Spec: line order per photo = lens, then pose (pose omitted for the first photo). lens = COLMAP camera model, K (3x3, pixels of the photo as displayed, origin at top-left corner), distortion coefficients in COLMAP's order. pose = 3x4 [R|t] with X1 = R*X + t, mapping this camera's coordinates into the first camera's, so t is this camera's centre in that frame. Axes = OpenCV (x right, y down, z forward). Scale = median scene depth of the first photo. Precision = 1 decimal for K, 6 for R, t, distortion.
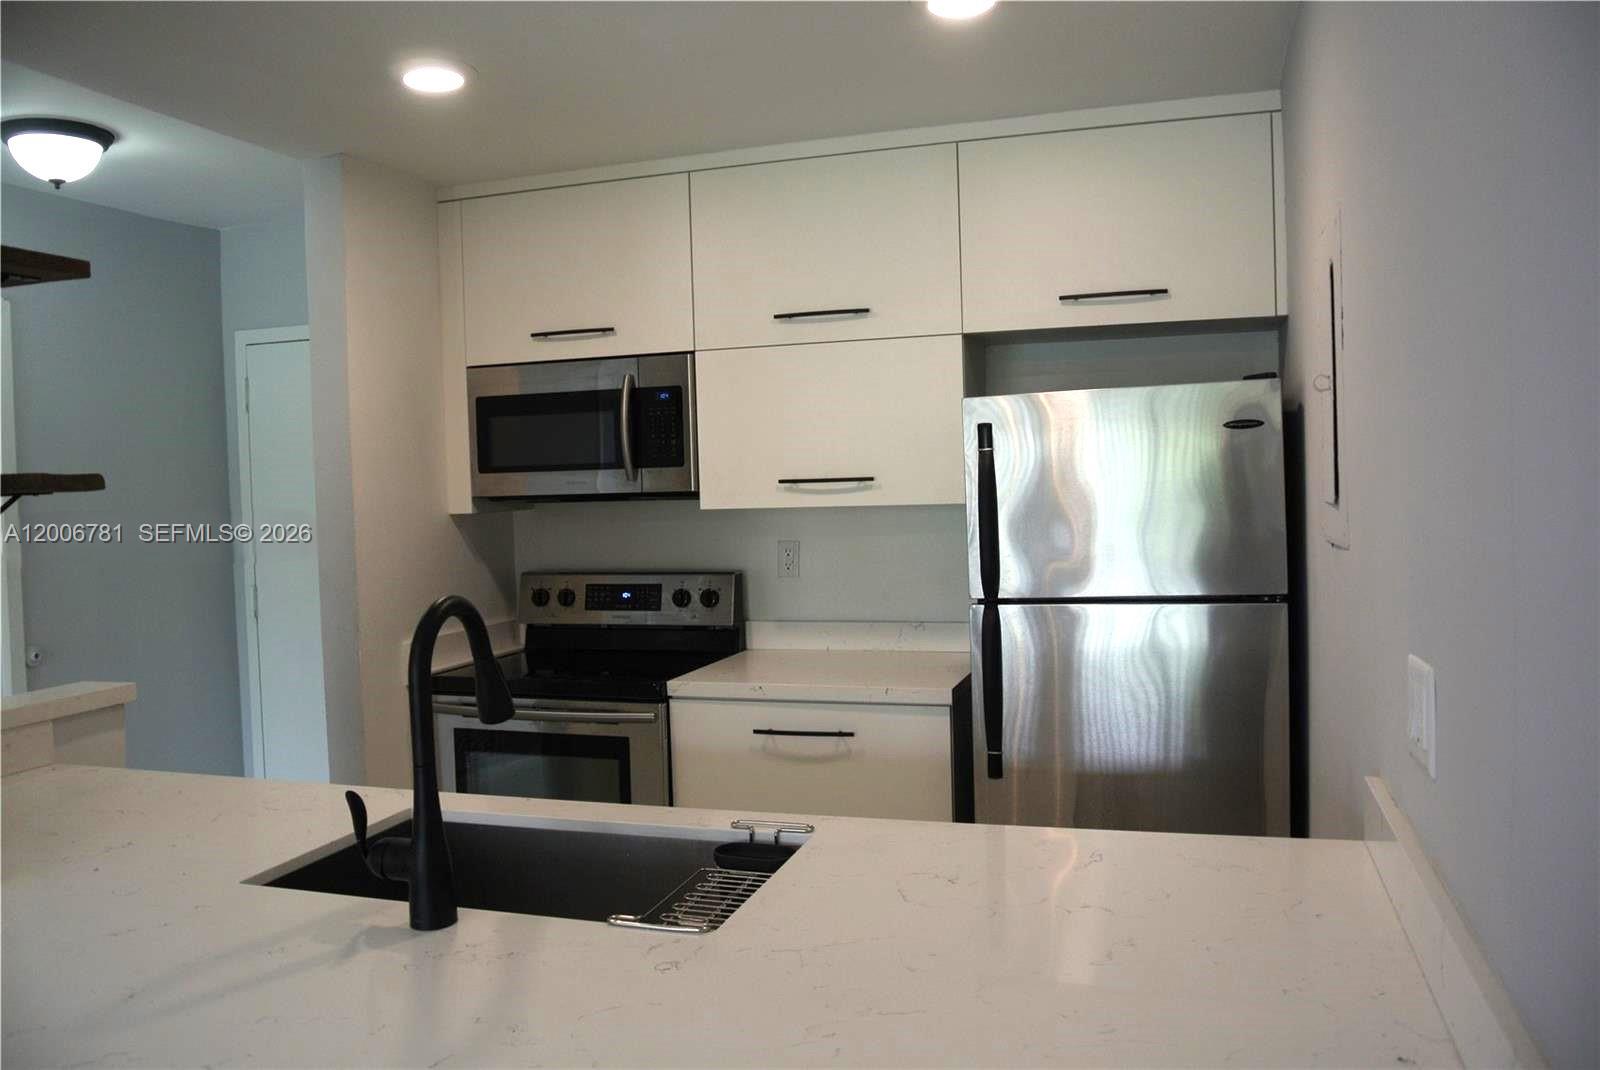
lens RADIAL K [[1231.1, 0, 800.0], [0, 1231.1, 535.0], [0, 0, 1]] dist [-0.077116, 0.006808]
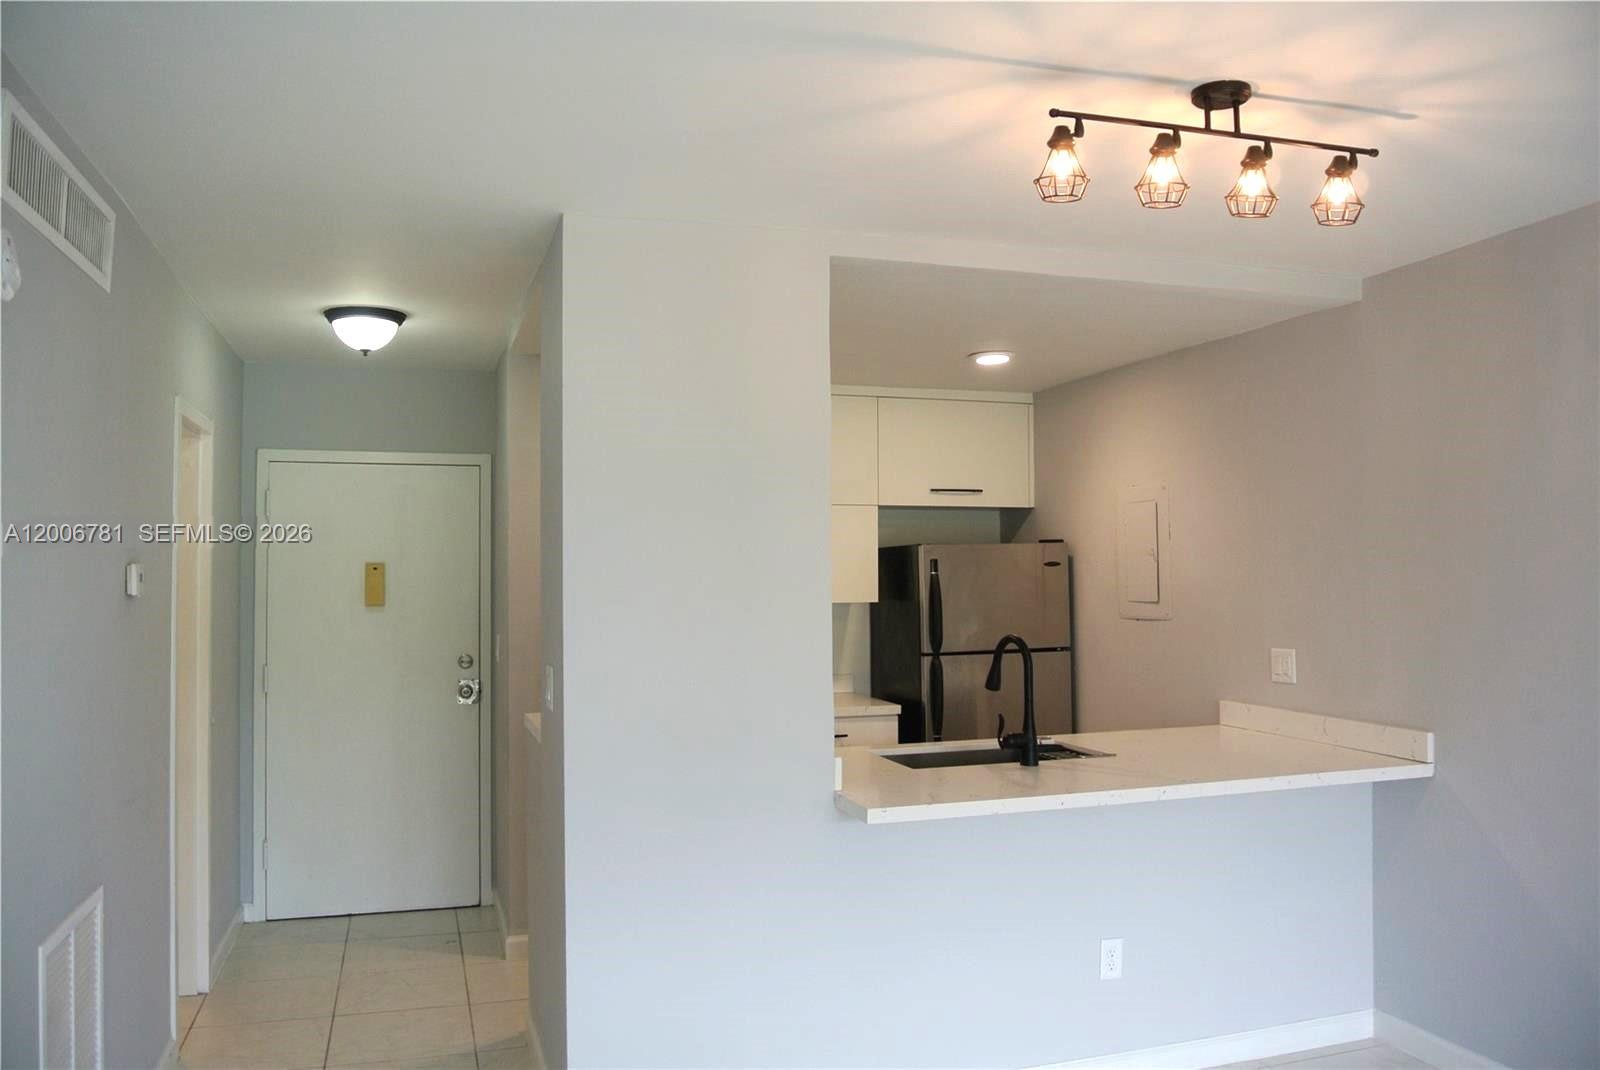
lens RADIAL K [[1231.1, 0, 800.0], [0, 1231.1, 535.0], [0, 0, 1]] dist [-0.077116, 0.006808]
pose [[0.820227, 0.043353, 0.570392, -0.951494], [0.007444, 0.996231, -0.086425, 0.029274], [-0.571989, 0.075134, 0.816813, -0.368025]]
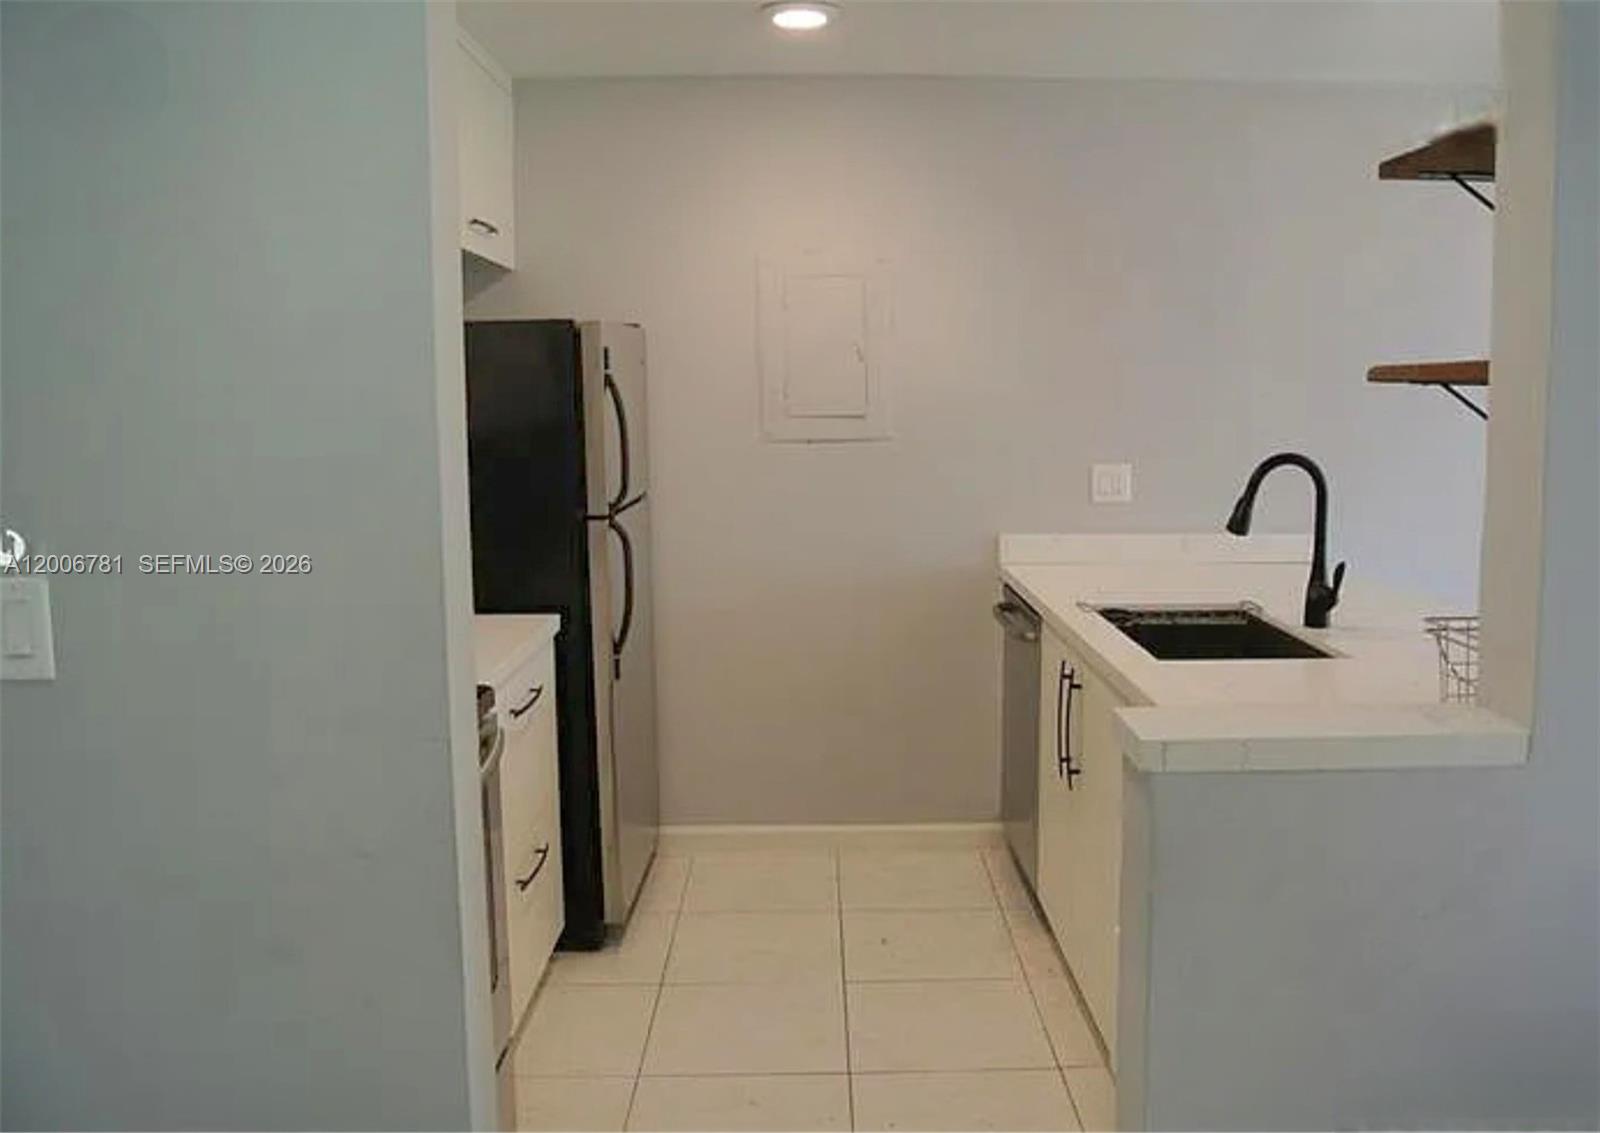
lens RADIAL K [[1341.6, 0, 848.6], [0, 1341.6, 582.4], [0, 0, 1]] dist [-0.075790, -0.003667]
pose [[-0.329751, -0.098572, 0.938908, -0.877606], [0.058688, 0.990470, 0.124597, -0.018442], [-0.942242, 0.096189, -0.320823, 1.040844]]
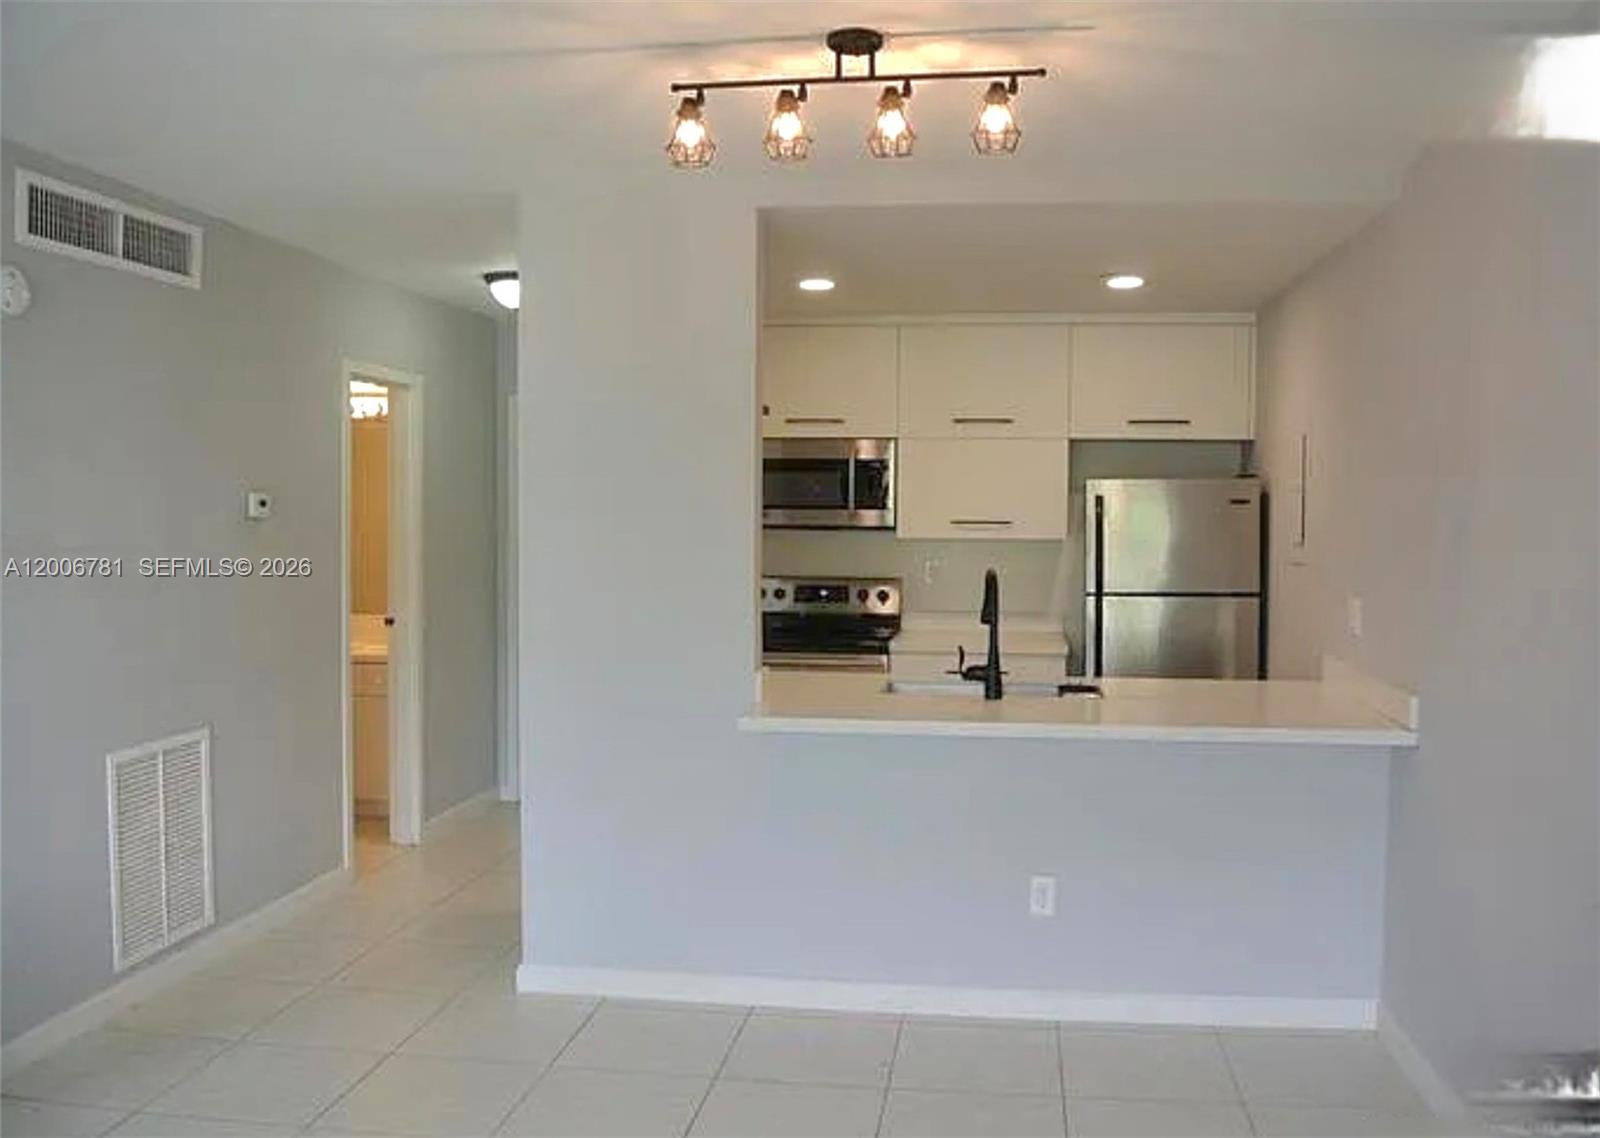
lens RADIAL K [[1341.6, 0, 848.6], [0, 1341.6, 584.9], [0, 0, 1]] dist [-0.075790, -0.003667]
pose [[0.982218, 0.027164, 0.185768, -0.494640], [-0.028434, 0.999587, 0.004174, 0.037412], [-0.185578, -0.009382, 0.982585, -0.741410]]
